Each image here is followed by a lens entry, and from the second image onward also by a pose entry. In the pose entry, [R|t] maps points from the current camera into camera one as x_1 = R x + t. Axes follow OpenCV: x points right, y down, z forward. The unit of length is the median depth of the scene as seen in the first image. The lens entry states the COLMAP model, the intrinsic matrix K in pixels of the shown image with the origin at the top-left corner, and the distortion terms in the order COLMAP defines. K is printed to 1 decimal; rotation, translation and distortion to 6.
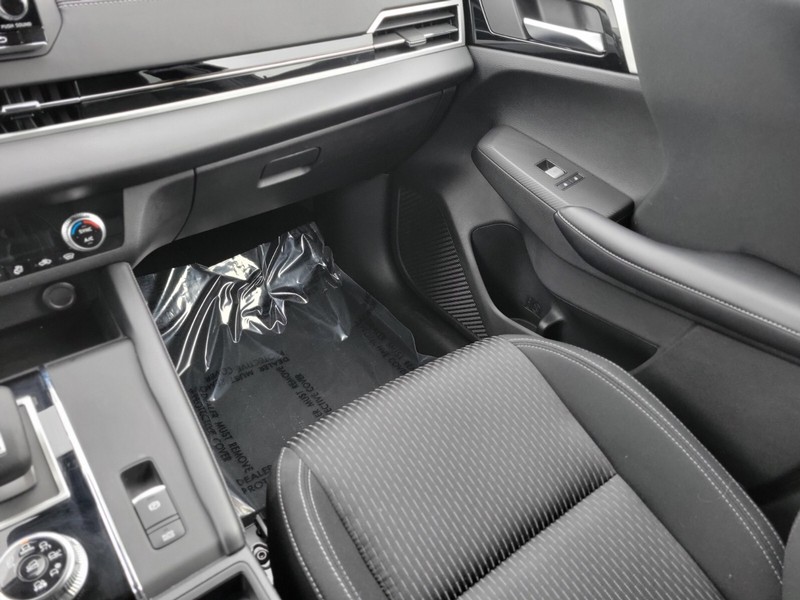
lens RADIAL K [[600.2, 0, 394.7], [0, 600.2, 306.6], [0, 0, 1]] dist [0.044955, -0.033111]
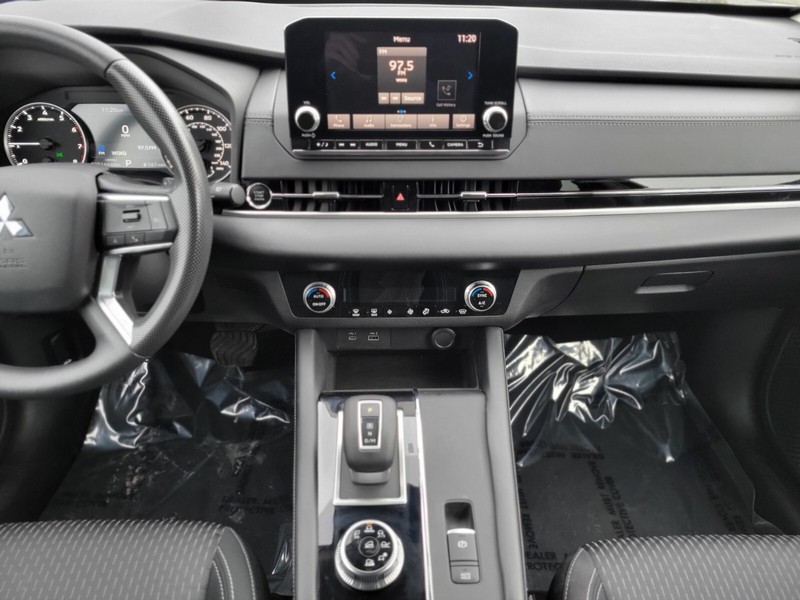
lens RADIAL K [[599.9, 0, 399.1], [0, 599.9, 304.4], [0, 0, 1]] dist [0.052104, -0.037725]
pose [[0.815221, 0.279303, -0.507351, -0.026747], [-0.335689, 0.941740, -0.020952, -0.023245], [0.471940, 0.187392, 0.861485, -0.085318]]
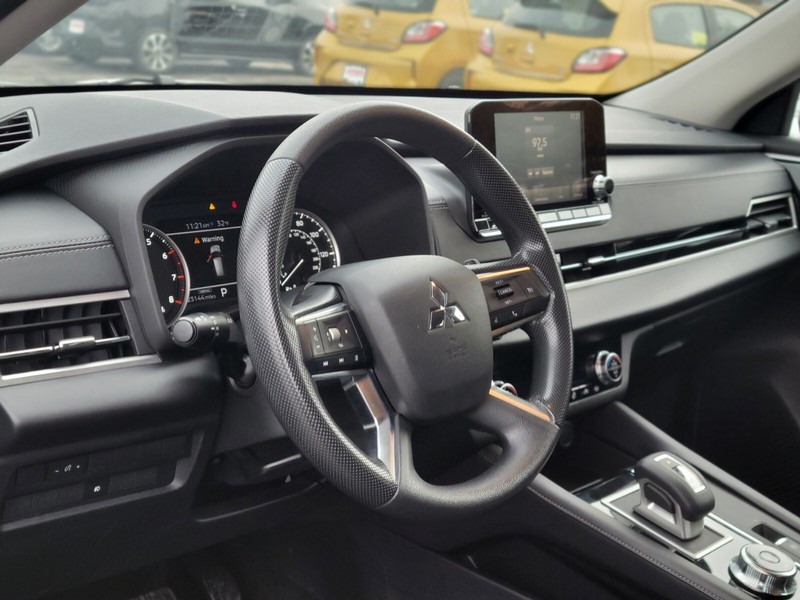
lens RADIAL K [[1235.9, 0, 419.4], [0, 1235.9, 300.9], [0, 0, 1]] dist [0.049020, -0.056235]
pose [[0.982019, -0.025198, 0.187094, -1.052978], [0.099732, 0.910715, -0.400815, 0.536529], [-0.160290, 0.412267, 0.896852, -0.874514]]
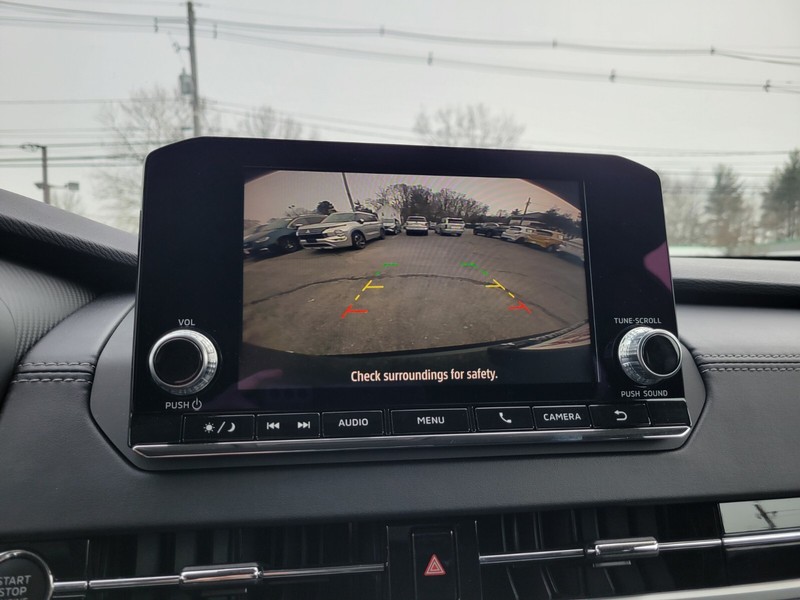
lens RADIAL K [[630.2, 0, 398.7], [0, 630.2, 282.5], [0, 0, 1]] dist [0.001790, -0.004628]
pose [[0.885037, -0.049582, -0.462872, -0.384587], [-0.256593, 0.777672, -0.573922, -0.115015], [0.388419, 0.626712, 0.675546, 0.336357]]
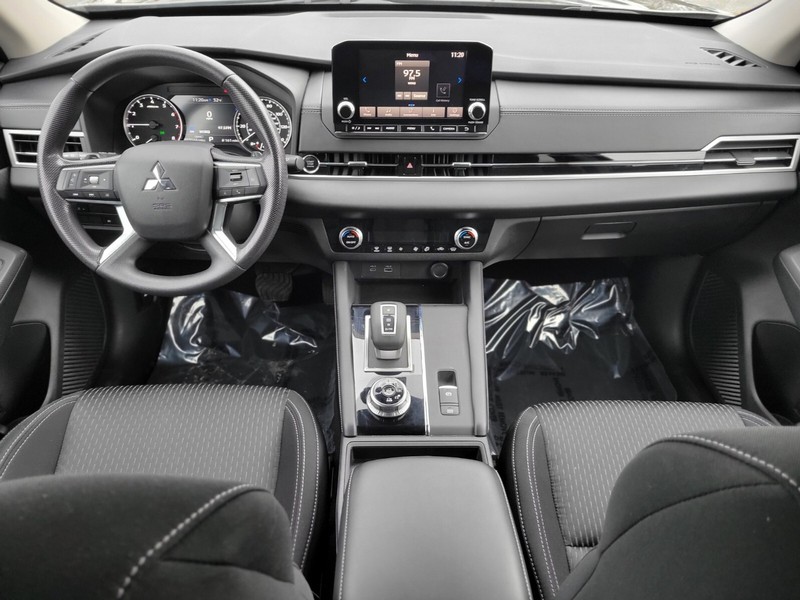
lens RADIAL K [[600.2, 0, 394.7], [0, 600.2, 306.6], [0, 0, 1]] dist [0.044955, -0.033111]
pose [[0.808173, 0.313606, -0.498506, 0.180390], [-0.344868, 0.938137, 0.031078, 0.058986], [0.477413, 0.146802, 0.866329, -0.421088]]
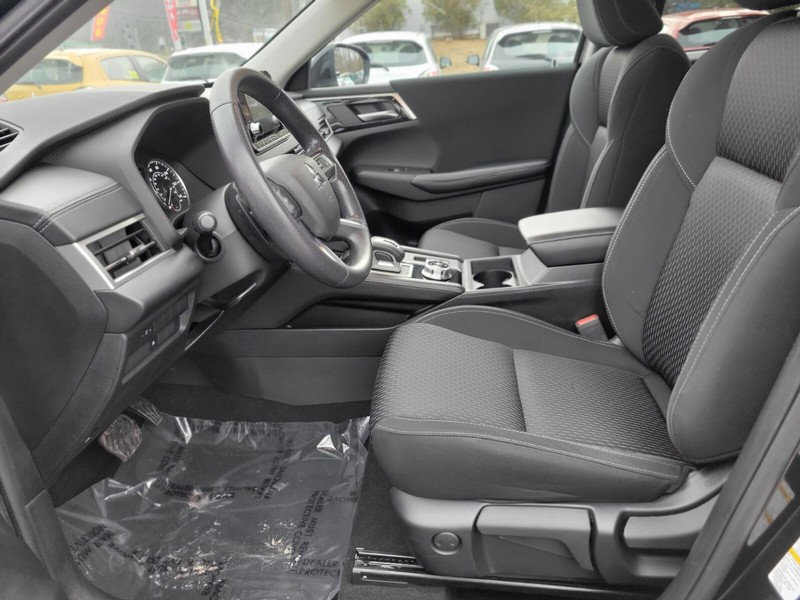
lens RADIAL K [[600.2, 0, 394.7], [0, 600.2, 306.6], [0, 0, 1]] dist [0.044955, -0.033111]
pose [[0.661145, -0.375301, 0.649643, -1.531320], [0.541772, 0.837823, -0.067350, 0.394390], [-0.519009, 0.396487, 0.757250, -0.570078]]
